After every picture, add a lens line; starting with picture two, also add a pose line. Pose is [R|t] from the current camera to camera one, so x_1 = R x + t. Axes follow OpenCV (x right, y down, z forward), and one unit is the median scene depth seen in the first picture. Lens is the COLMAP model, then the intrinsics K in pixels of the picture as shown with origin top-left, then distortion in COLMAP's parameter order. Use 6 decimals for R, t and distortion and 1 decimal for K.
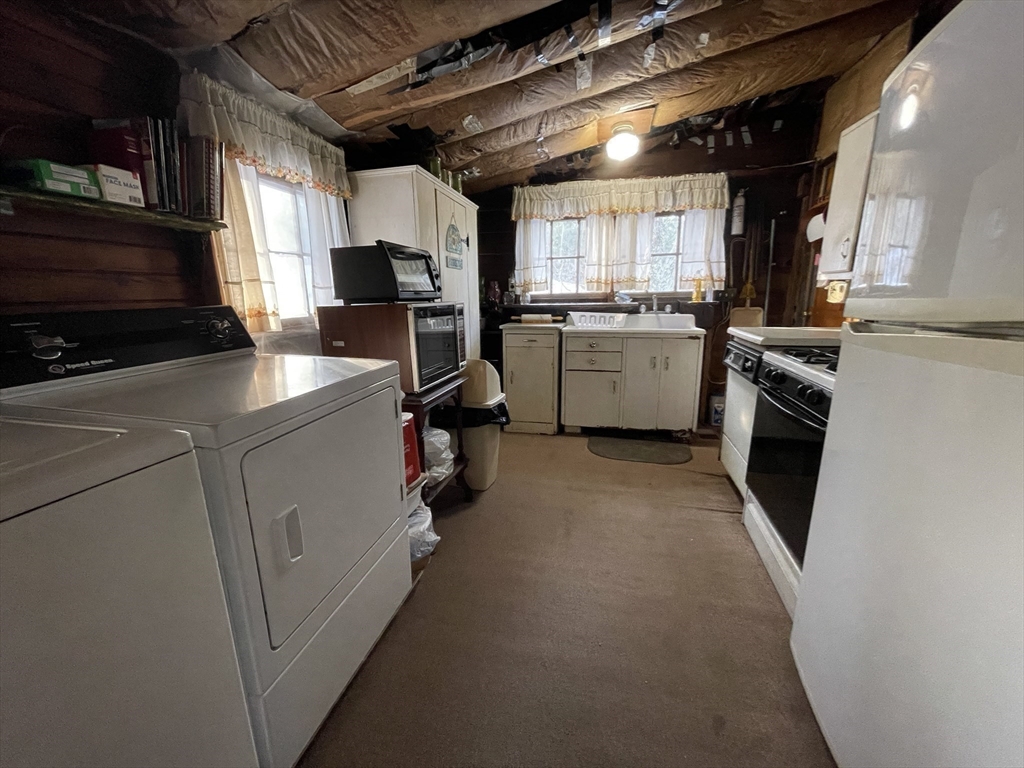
lens RADIAL K [[403.7, 0, 509.5], [0, 403.7, 388.2], [0, 0, 1]] dist [-0.001296, 0.000144]
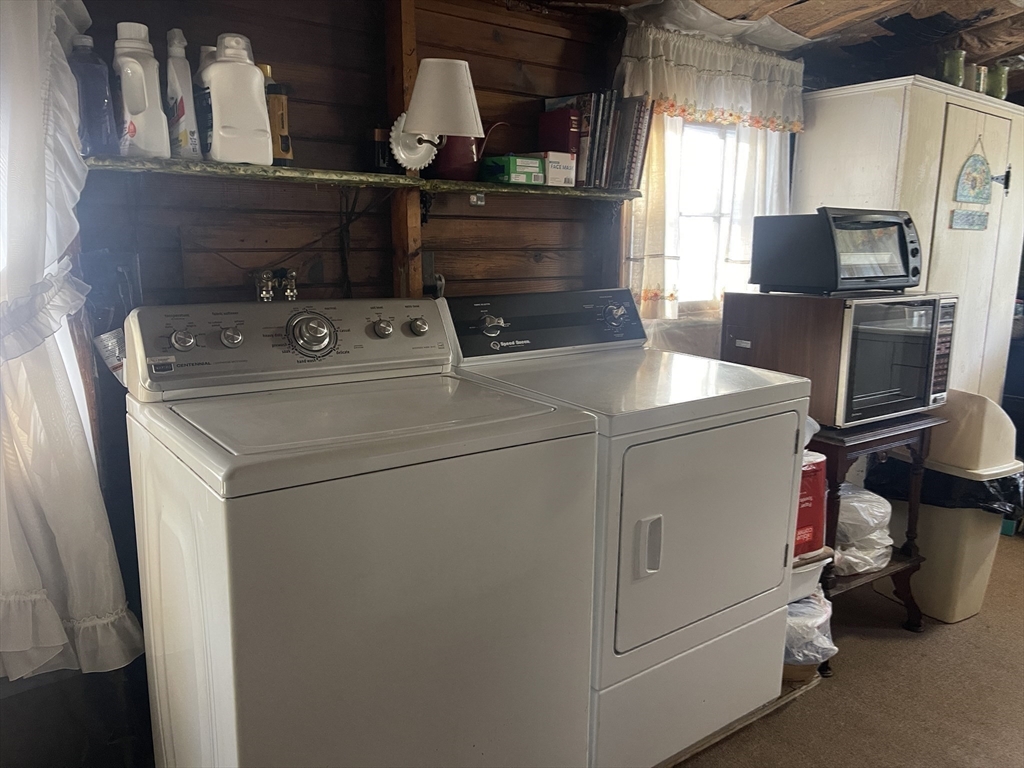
lens RADIAL K [[761.7, 0, 512.0], [0, 761.7, 384.0], [0, 0, 1]] dist [0.056455, -0.052843]
pose [[0.752738, 0.142177, -0.642784, 0.138613], [-0.168083, 0.985546, 0.021156, 0.002704], [0.636501, 0.092116, 0.765756, -0.273950]]
